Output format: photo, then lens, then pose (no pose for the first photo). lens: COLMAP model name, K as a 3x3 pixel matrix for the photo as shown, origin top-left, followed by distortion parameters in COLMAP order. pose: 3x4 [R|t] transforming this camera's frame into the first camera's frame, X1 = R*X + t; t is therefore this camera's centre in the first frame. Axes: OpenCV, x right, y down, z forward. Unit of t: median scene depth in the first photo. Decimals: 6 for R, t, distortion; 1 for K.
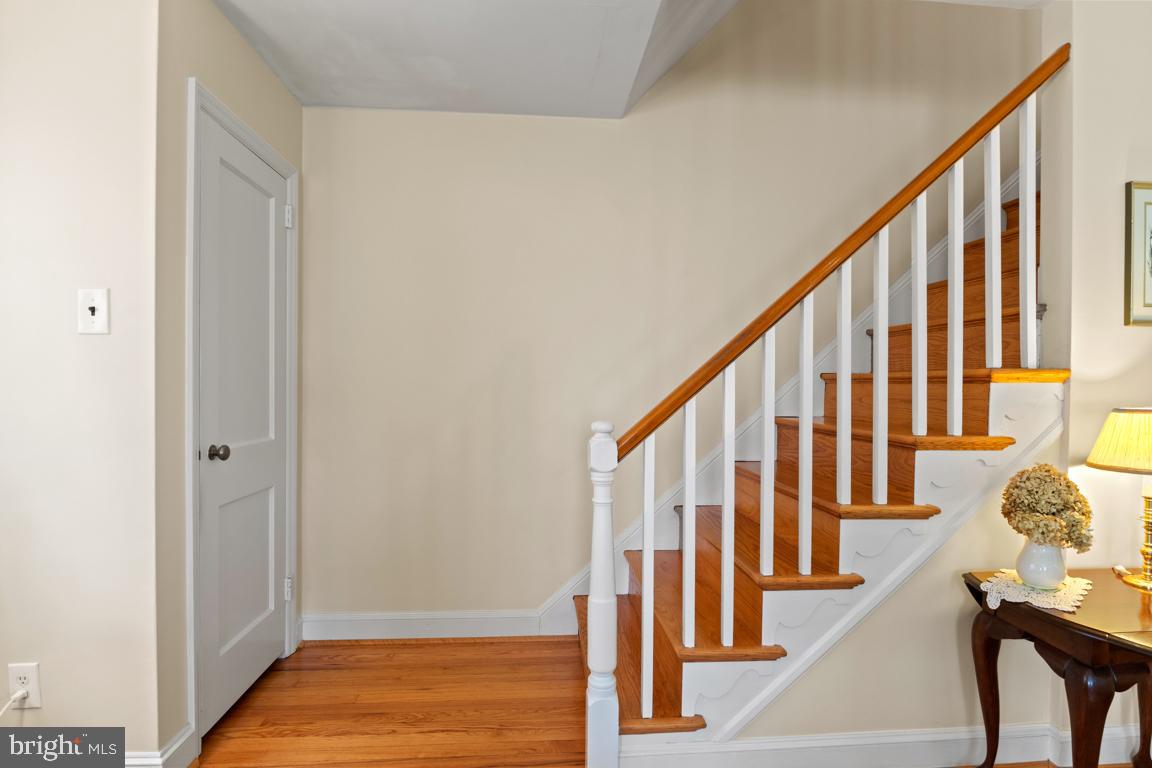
lens RADIAL K [[571.6, 0, 576.0], [0, 571.6, 384.0], [0, 0, 1]] dist [-0.027327, 0.000439]
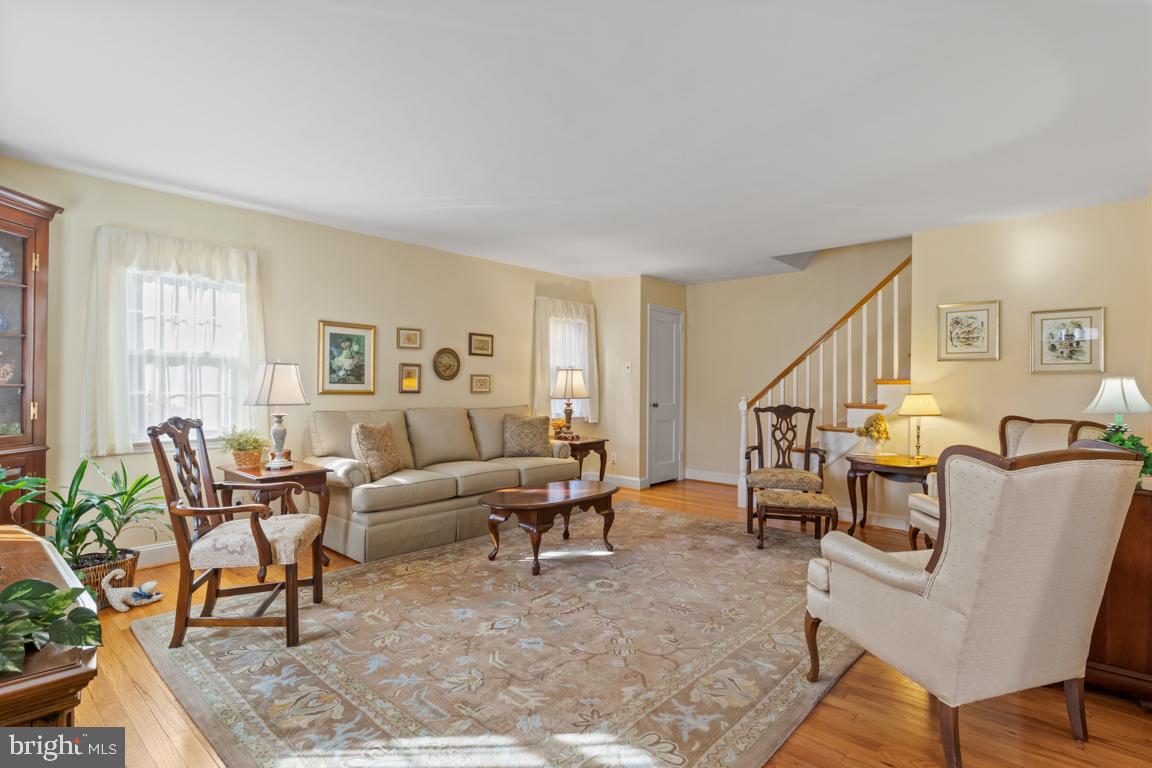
lens RADIAL K [[571.6, 0, 576.0], [0, 571.6, 384.0], [0, 0, 1]] dist [-0.027327, 0.000439]
pose [[0.695614, -0.004110, -0.718404, 1.684377], [0.000137, 0.999984, -0.005588, 0.008661], [0.718416, 0.003789, 0.695603, -1.955403]]
